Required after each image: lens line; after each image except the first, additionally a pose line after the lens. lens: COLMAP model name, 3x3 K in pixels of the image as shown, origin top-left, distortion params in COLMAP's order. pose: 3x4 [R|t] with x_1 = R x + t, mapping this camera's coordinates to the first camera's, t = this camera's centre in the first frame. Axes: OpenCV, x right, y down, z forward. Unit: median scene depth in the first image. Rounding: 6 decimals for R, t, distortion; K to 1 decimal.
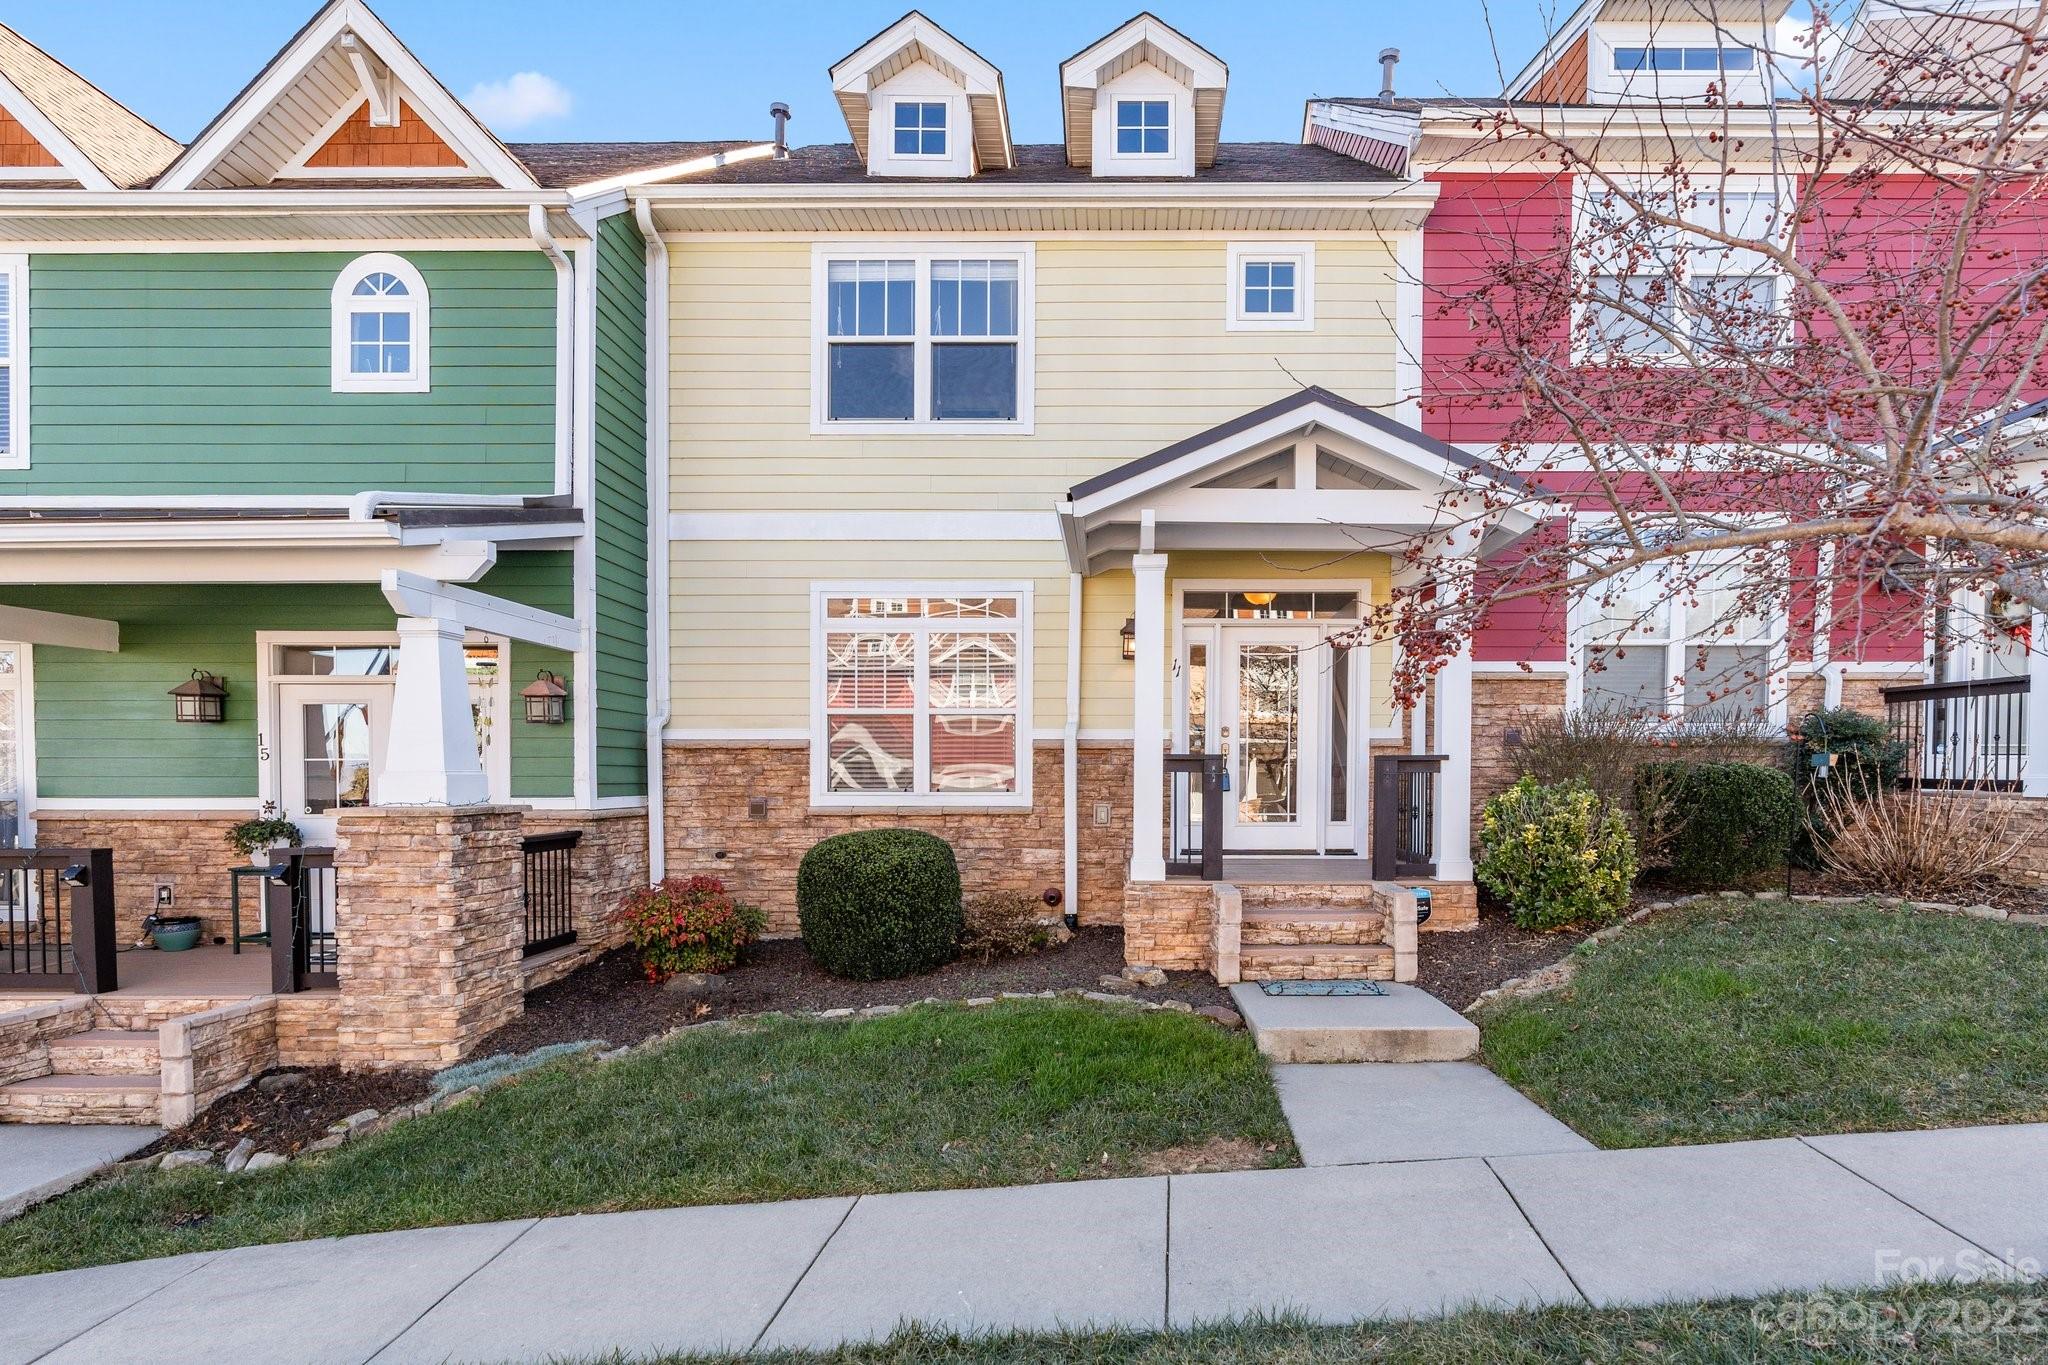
lens RADIAL K [[1004.1, 0, 1131.3], [0, 1004.1, 834.2], [0, 0, 1]] dist [-0.009487, 0.003187]
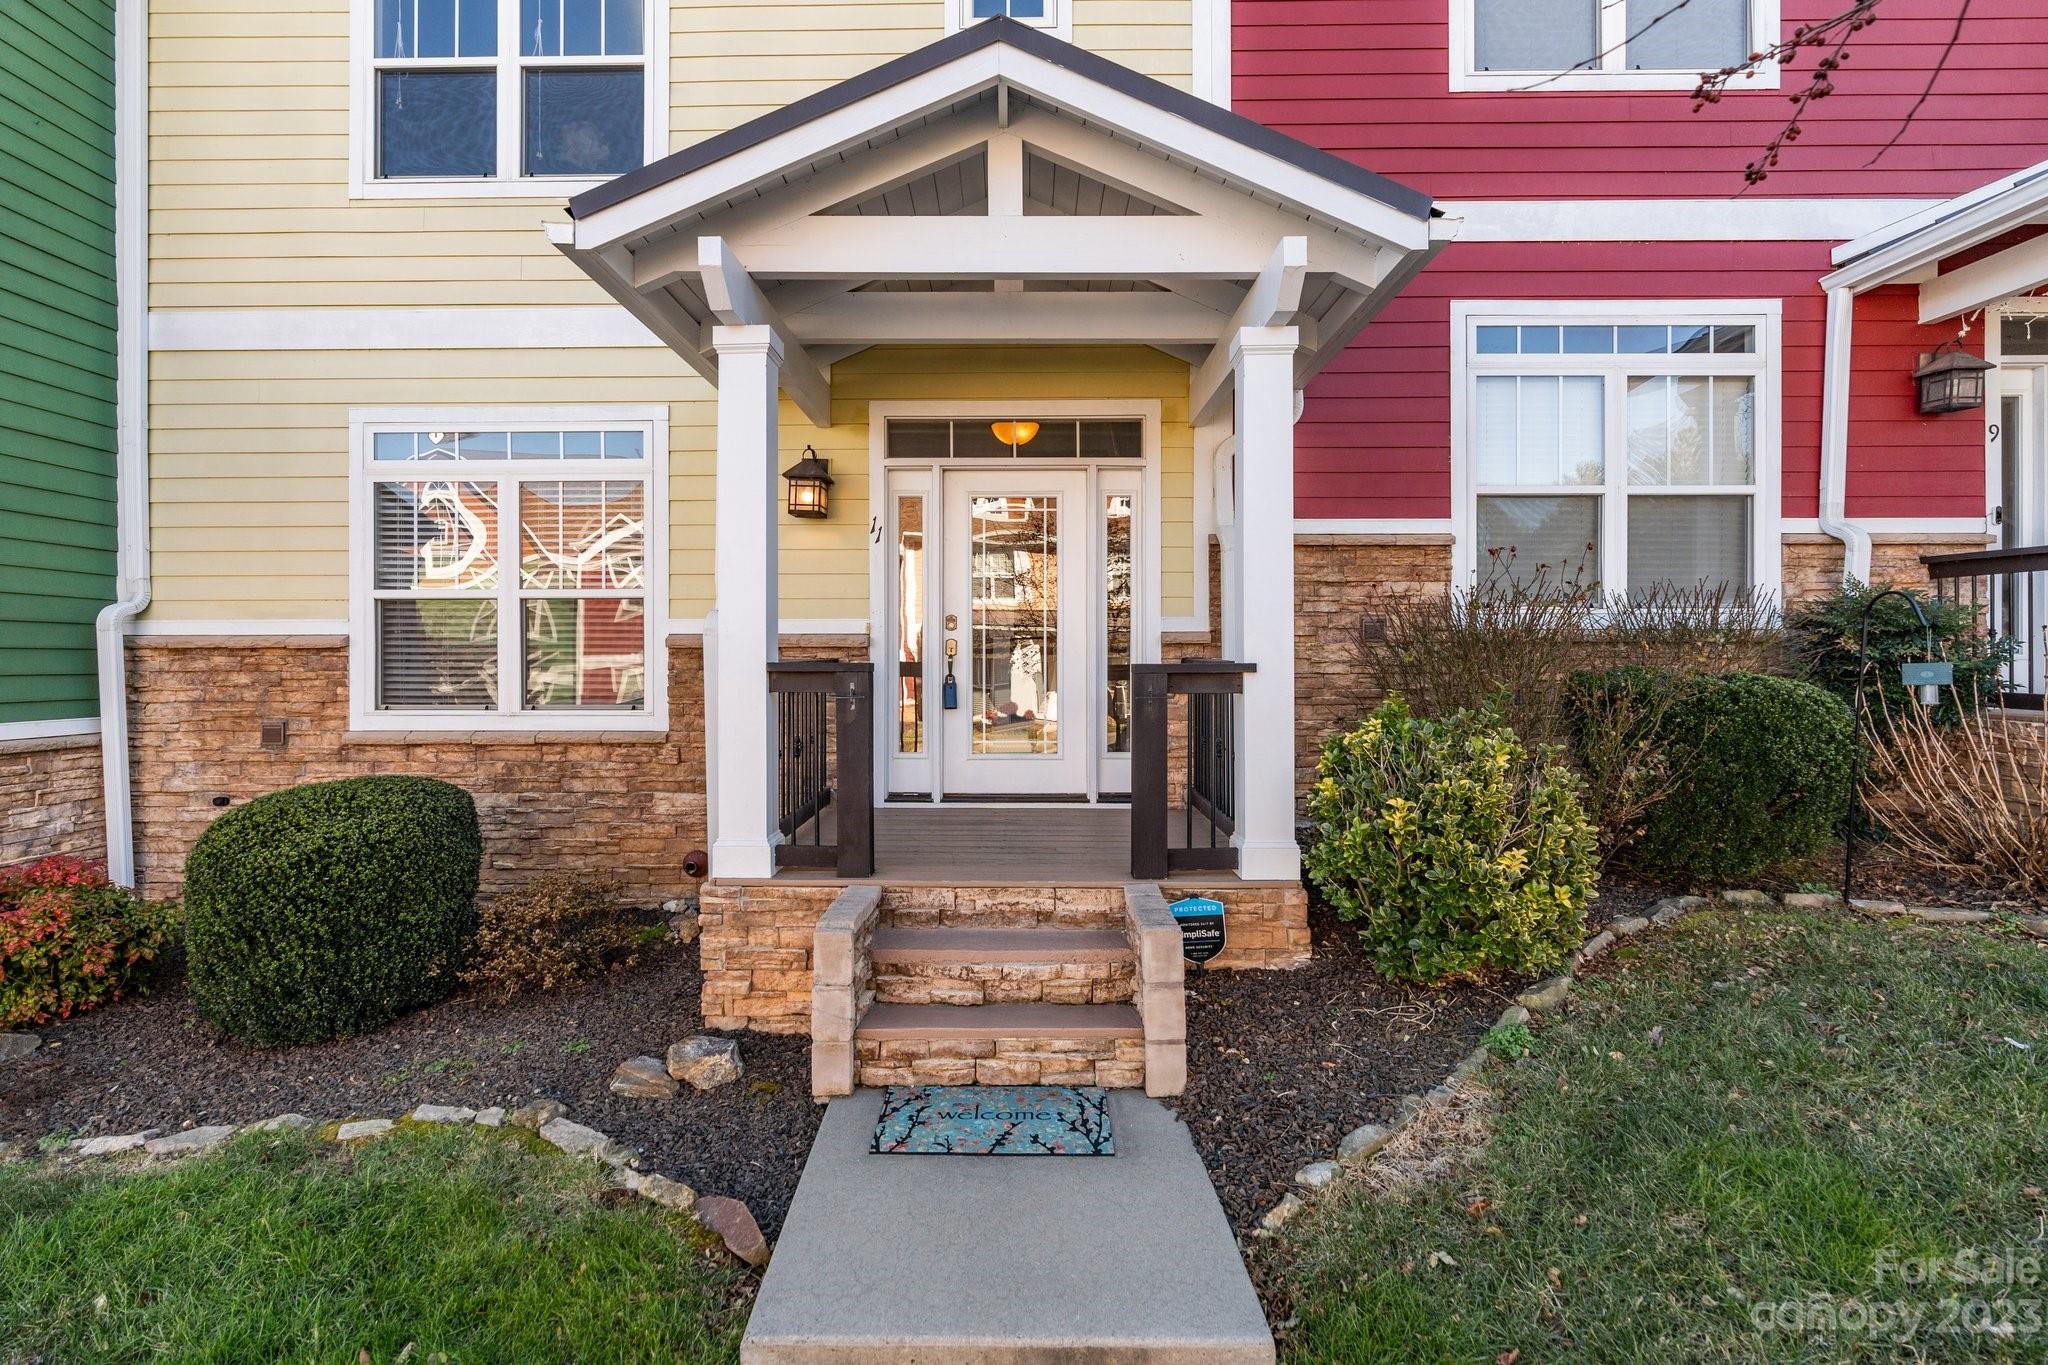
lens RADIAL K [[929.3, 0, 1008.6], [0, 929.3, 681.5], [0, 0, 1]] dist [-0.009653, 0.003991]
pose [[0.999681, 0.000006, -0.025253, 0.175851], [-0.000847, 0.999445, -0.033302, -0.047917], [0.025239, 0.033313, 0.999126, 0.432070]]
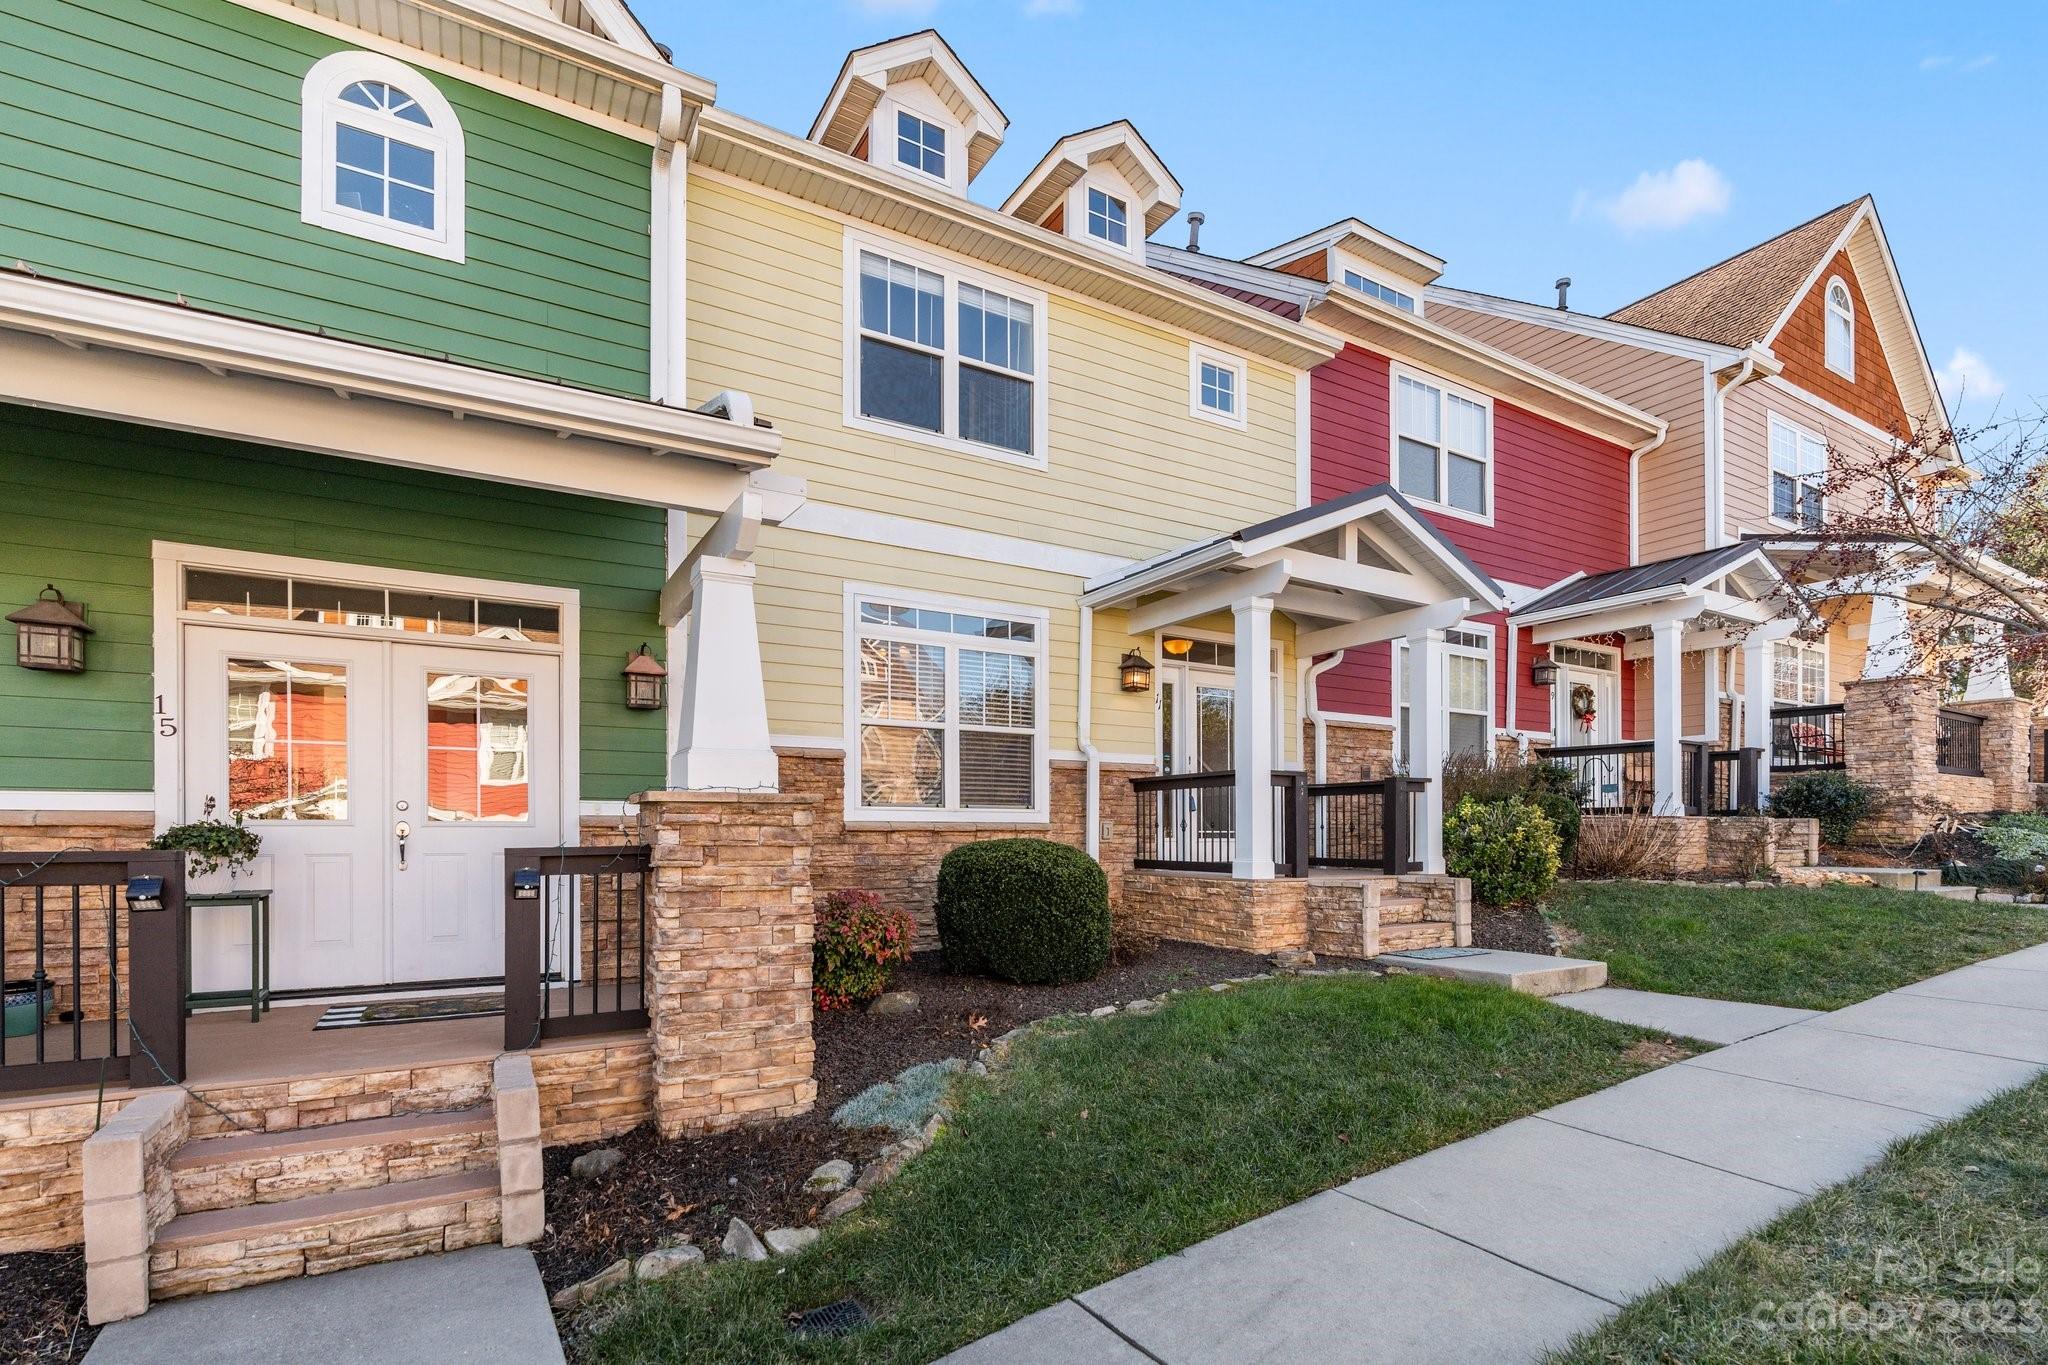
lens RADIAL K [[929.3, 0, 1065.3], [0, 929.3, 865.3], [0, 0, 1]] dist [-0.009653, 0.003991]
pose [[0.865890, -0.016100, 0.499975, -0.667885], [0.028518, 0.999445, -0.017206, 0.039440], [-0.499420, 0.029157, 0.865869, 0.176948]]
